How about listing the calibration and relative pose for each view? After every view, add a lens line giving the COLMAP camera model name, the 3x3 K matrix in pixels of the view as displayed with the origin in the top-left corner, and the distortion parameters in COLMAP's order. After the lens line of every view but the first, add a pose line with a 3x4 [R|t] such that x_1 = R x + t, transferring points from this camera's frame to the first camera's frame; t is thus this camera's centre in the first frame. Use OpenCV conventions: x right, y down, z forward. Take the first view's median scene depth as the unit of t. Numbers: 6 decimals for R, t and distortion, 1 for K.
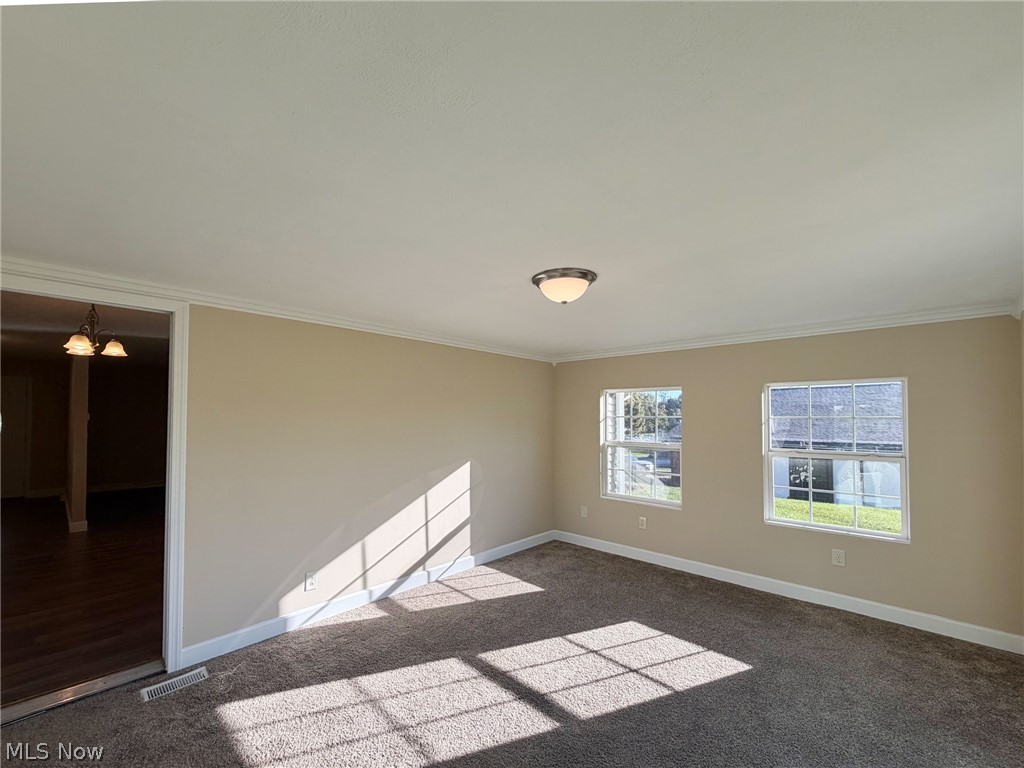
lens RADIAL K [[423.4, 0, 508.4], [0, 423.4, 400.0], [0, 0, 1]] dist [-0.000377, -0.000016]
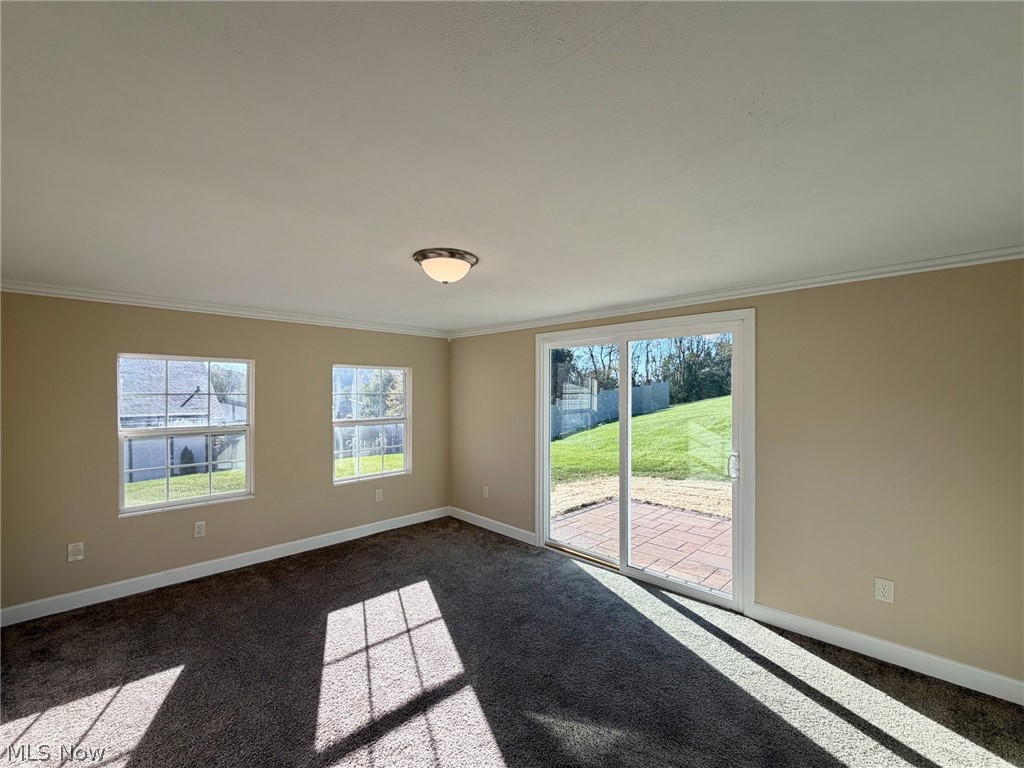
lens RADIAL K [[413.0, 0, 512.0], [0, 413.0, 384.0], [0, 0, 1]] dist [0.000505, 0.000014]
pose [[0.053029, 0.016195, 0.998462, -0.627230], [-0.041436, 0.999043, -0.014003, 0.012007], [-0.997733, -0.040630, 0.053650, 0.587197]]
